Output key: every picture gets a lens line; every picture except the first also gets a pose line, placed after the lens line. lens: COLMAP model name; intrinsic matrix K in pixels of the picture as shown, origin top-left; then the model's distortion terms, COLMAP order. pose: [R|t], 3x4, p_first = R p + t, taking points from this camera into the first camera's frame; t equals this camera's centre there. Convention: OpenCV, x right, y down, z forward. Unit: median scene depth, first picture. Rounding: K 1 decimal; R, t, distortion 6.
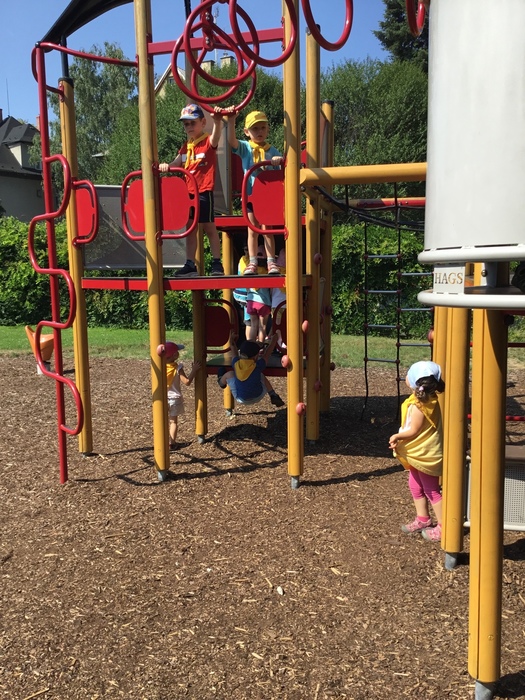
lens RADIAL K [[627.1, 0, 258.2], [0, 627.1, 356.0], [0, 0, 1]] dist [0.106909, -0.198548]
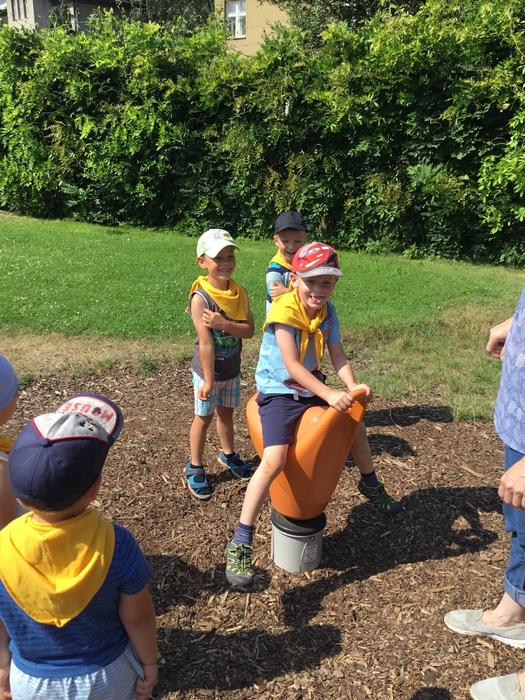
lens RADIAL K [[627.1, 0, 240.8], [0, 627.1, 370.0], [0, 0, 1]] dist [0.106909, -0.198548]
pose [[0.988548, 0.076816, -0.129889, -0.199786], [-0.046176, 0.973437, 0.224249, -0.057306], [0.143665, -0.215684, 0.965837, 0.464351]]
